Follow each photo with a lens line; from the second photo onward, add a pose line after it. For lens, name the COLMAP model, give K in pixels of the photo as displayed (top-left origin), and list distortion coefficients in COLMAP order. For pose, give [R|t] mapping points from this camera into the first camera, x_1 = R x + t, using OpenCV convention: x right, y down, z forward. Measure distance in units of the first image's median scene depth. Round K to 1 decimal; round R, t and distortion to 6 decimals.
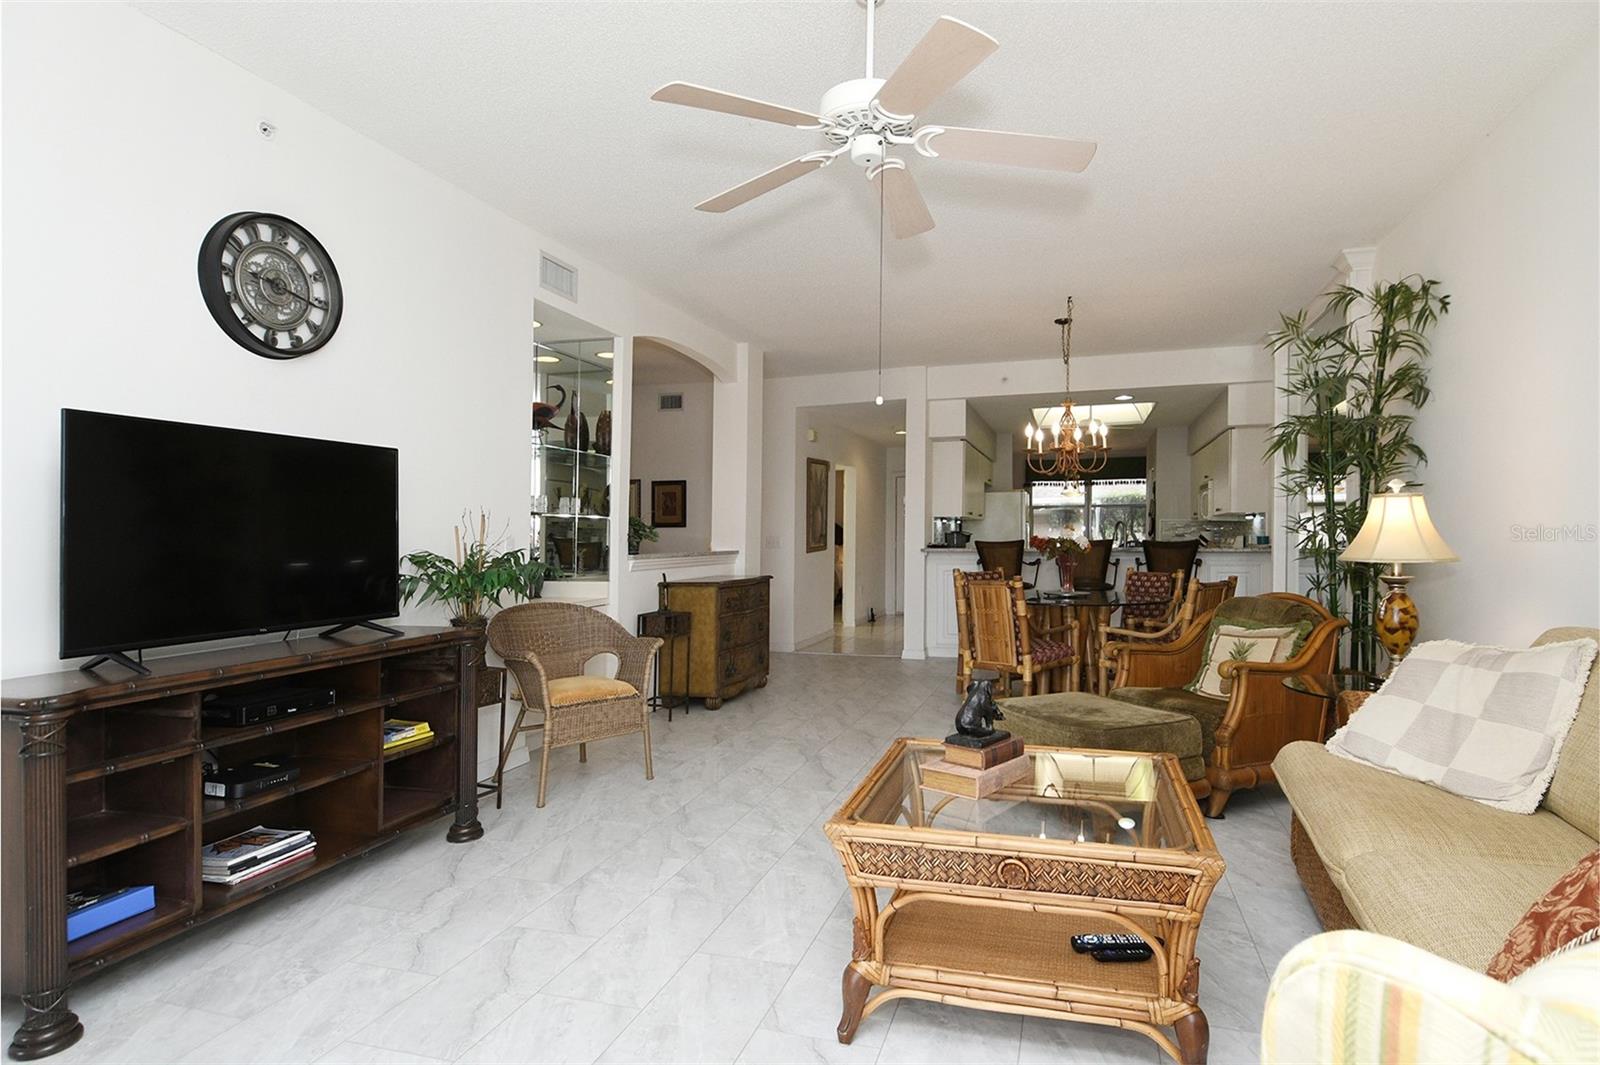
lens RADIAL K [[833.9, 0, 862.3], [0, 833.9, 539.8], [0, 0, 1]] dist [0.024011, -0.003921]
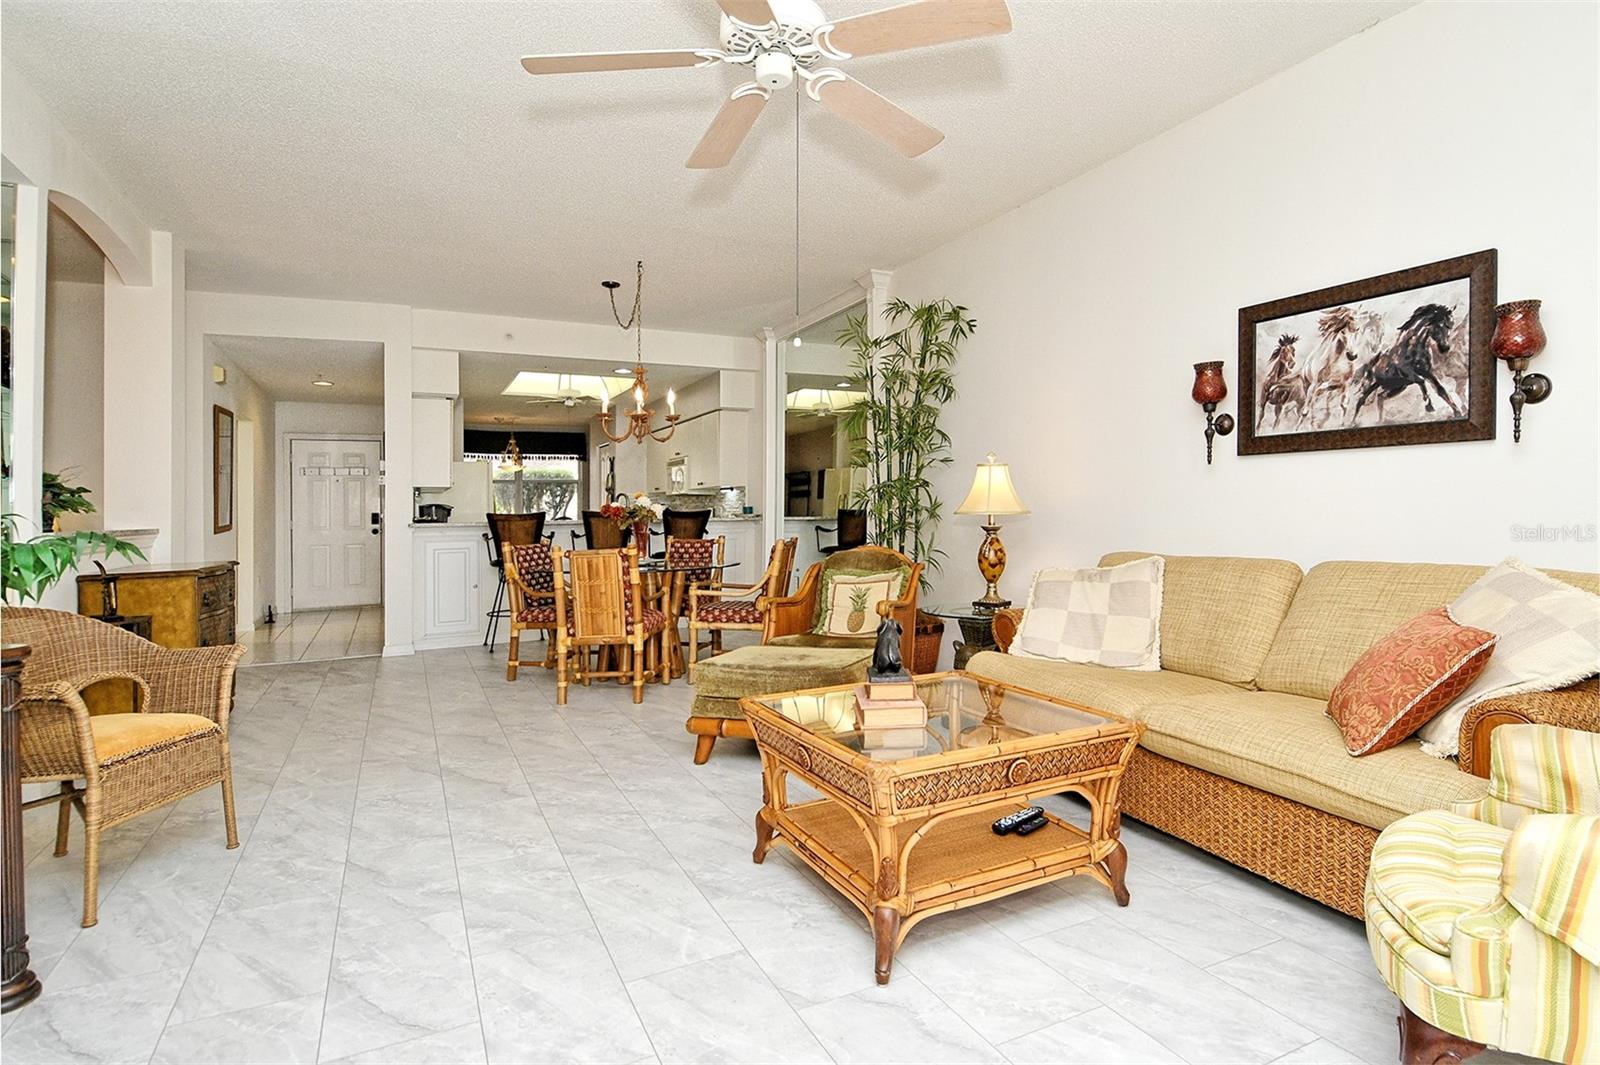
lens RADIAL K [[836.3, 0, 849.4], [0, 836.3, 534.1], [0, 0, 1]] dist [0.010424, -0.011079]
pose [[0.731391, -0.025442, 0.681484, -0.344183], [0.015727, 0.999667, 0.020443, 0.020546], [-0.681777, -0.004234, 0.731548, 0.144180]]
